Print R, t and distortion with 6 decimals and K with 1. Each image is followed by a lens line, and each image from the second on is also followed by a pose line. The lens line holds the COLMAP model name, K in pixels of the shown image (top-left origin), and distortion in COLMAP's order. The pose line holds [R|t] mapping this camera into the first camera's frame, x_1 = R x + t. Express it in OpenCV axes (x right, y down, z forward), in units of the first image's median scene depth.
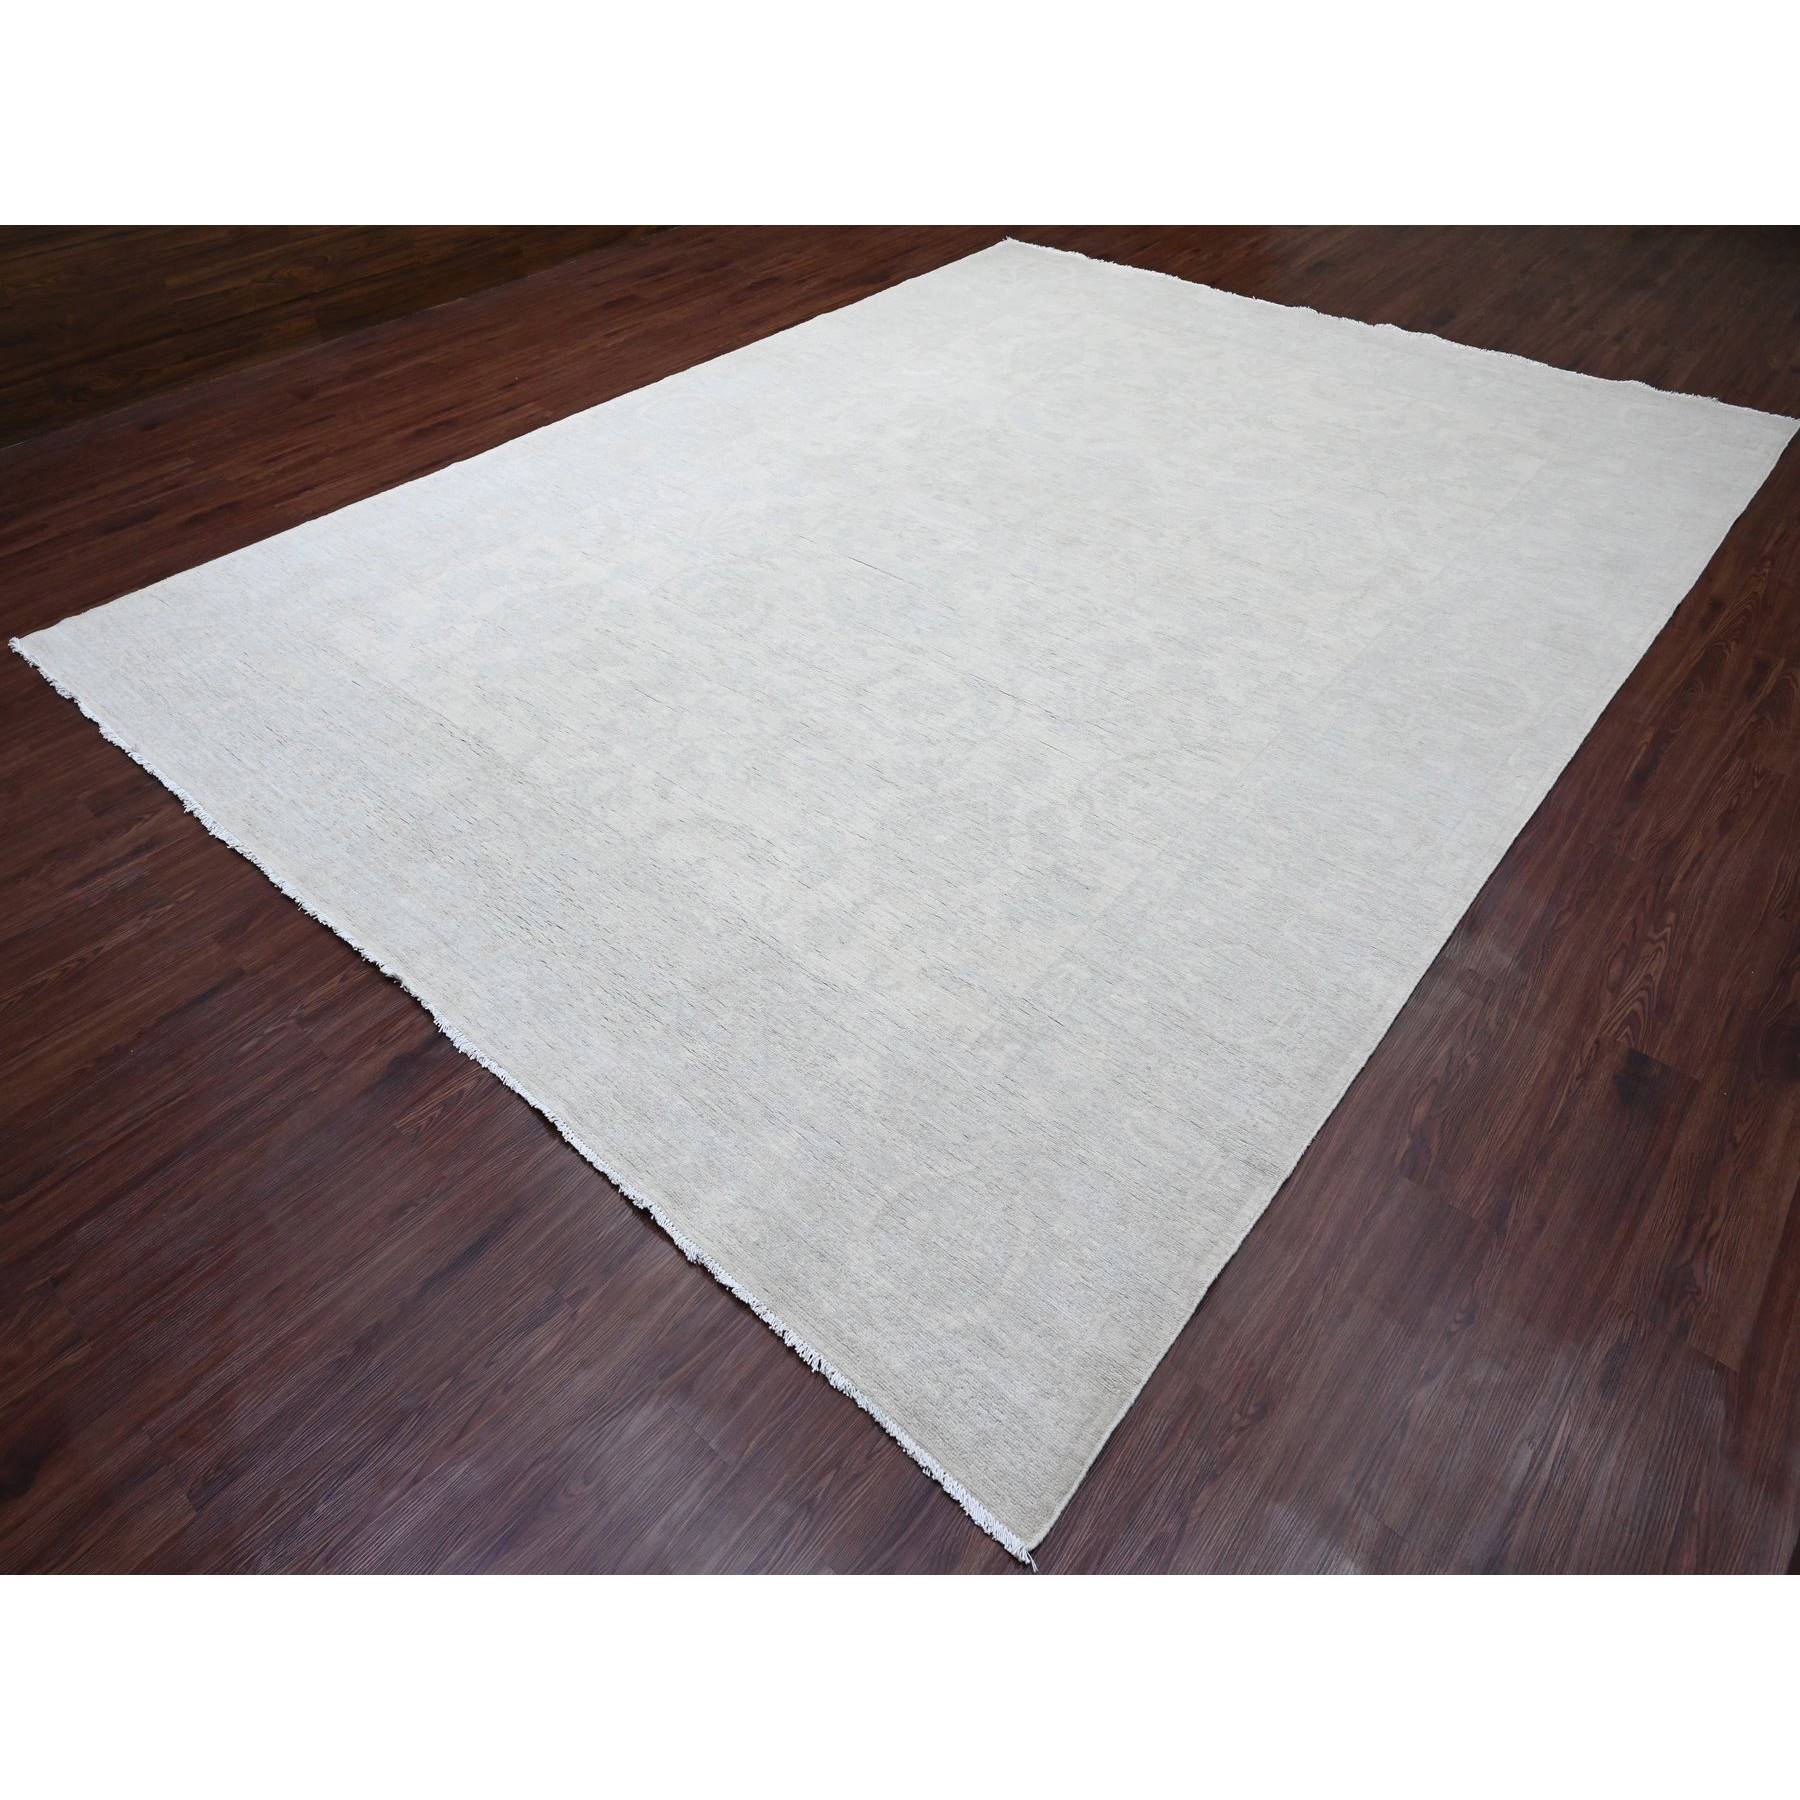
lens RADIAL K [[1124.1, 0, 900.0], [0, 1124.1, 900.0], [0, 0, 1]] dist [-0.006108, -0.000272]
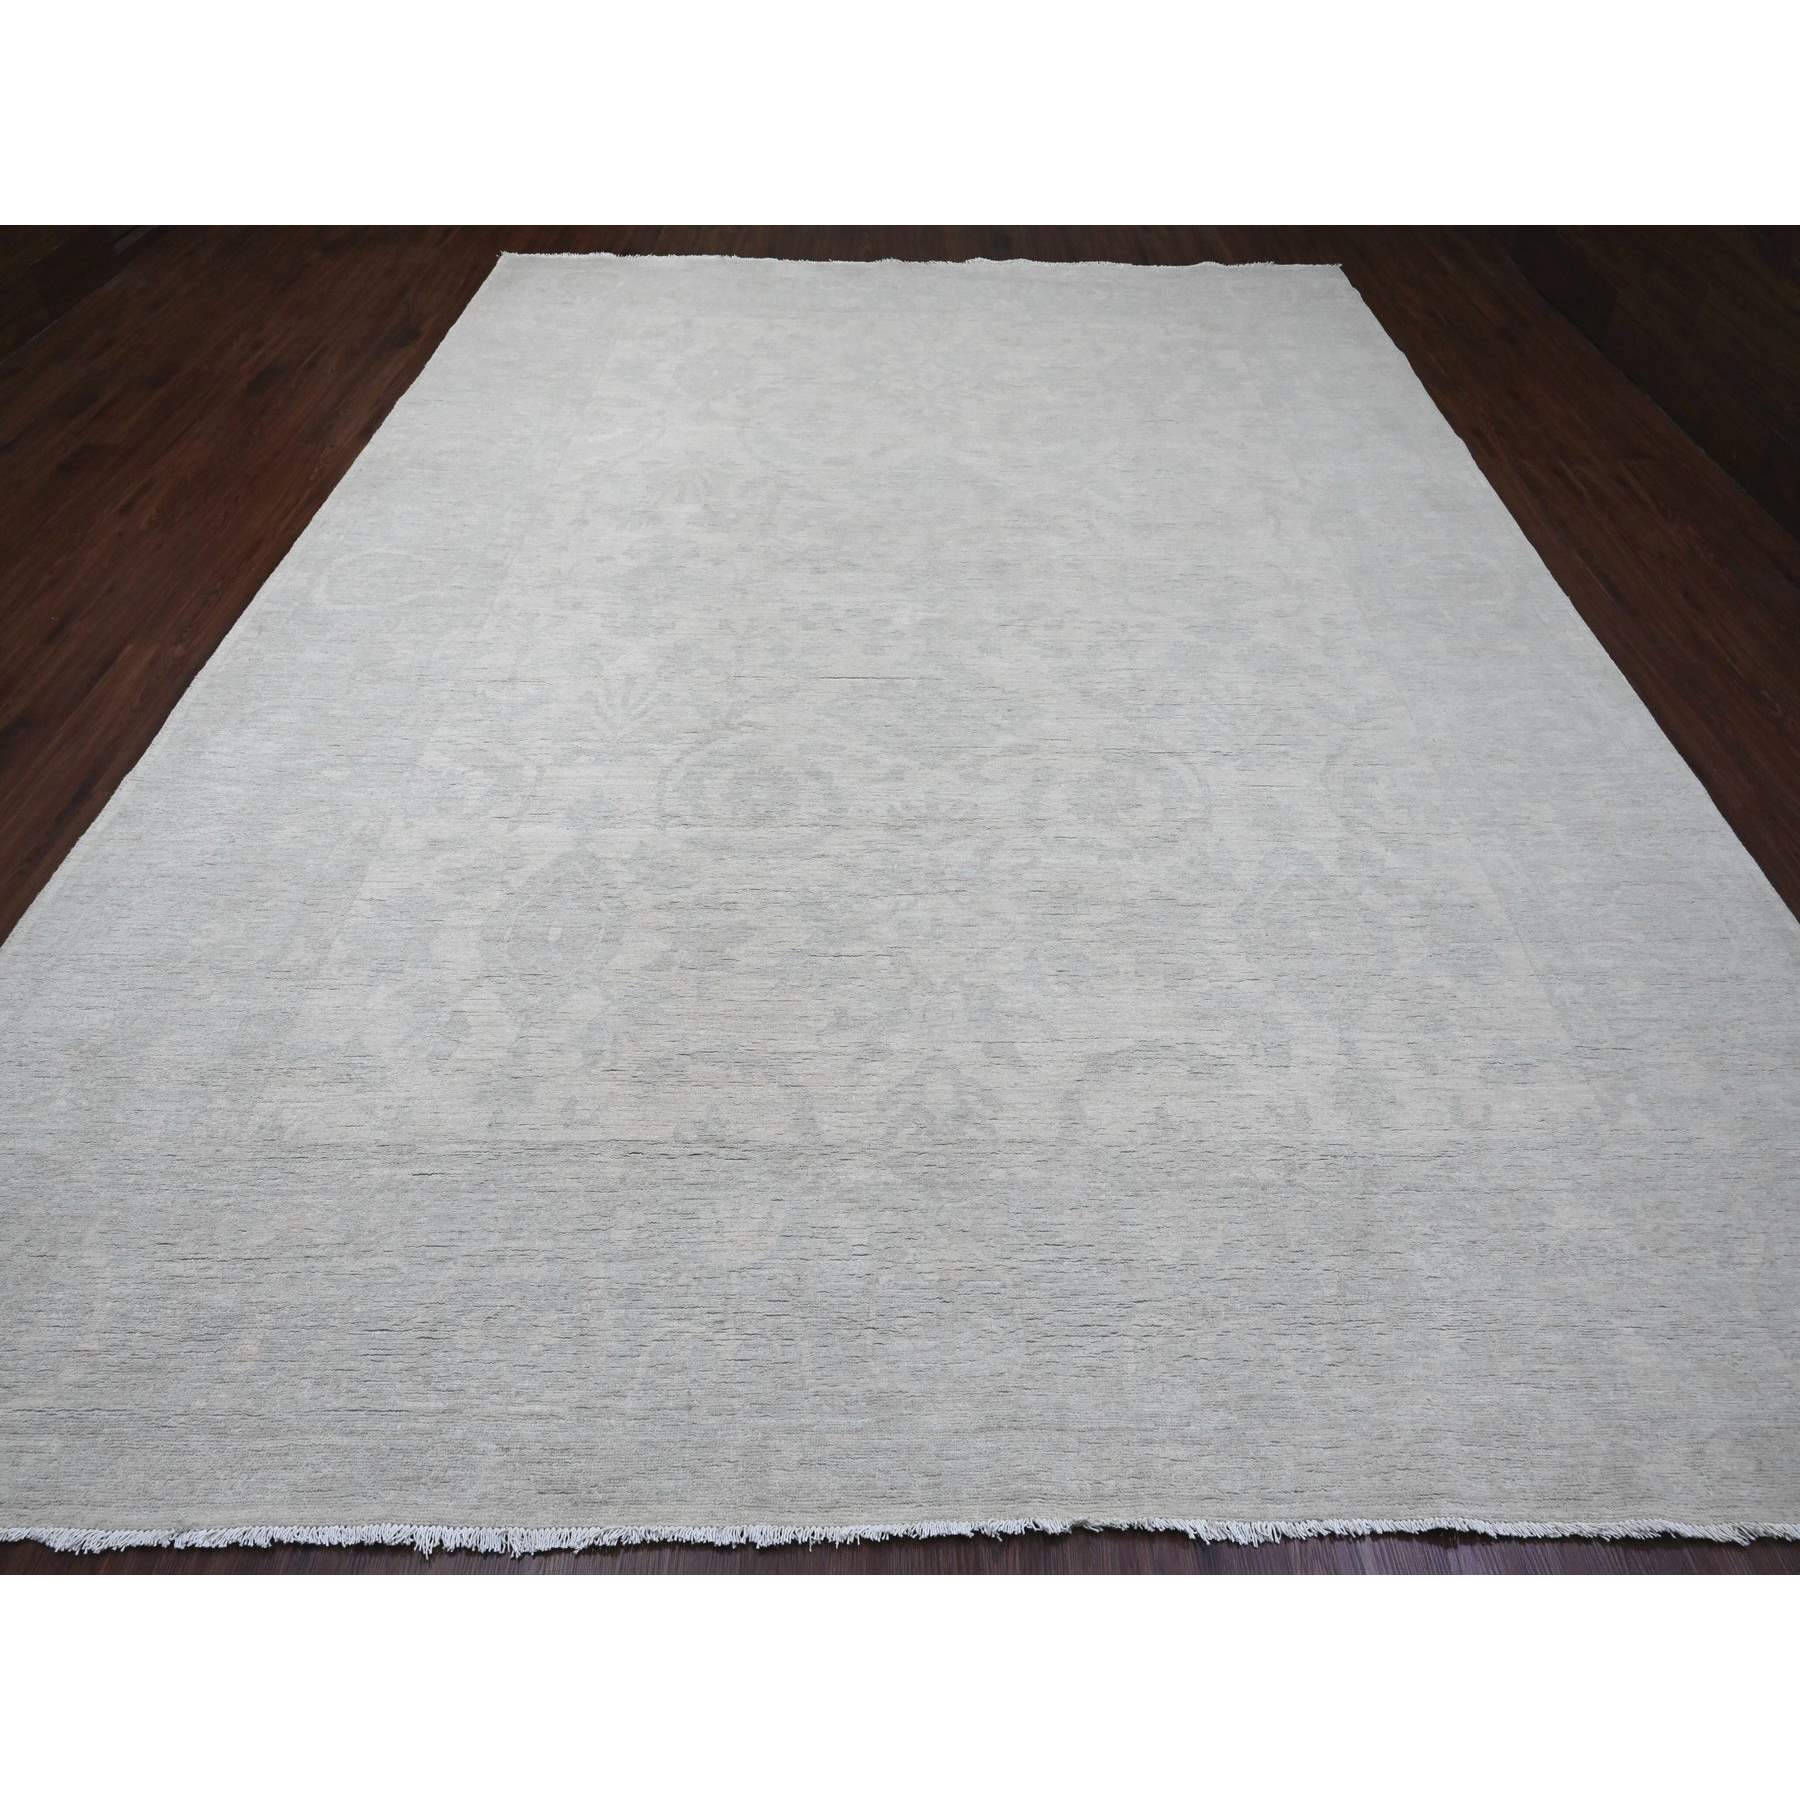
lens RADIAL K [[1124.1, 0, 900.0], [0, 1124.1, 900.0], [0, 0, 1]] dist [-0.006108, -0.000272]
pose [[0.757195, -0.463601, 0.460141, -0.573398], [0.448406, 0.881169, 0.149910, -0.341761], [-0.474961, 0.092819, 0.875098, 0.391320]]
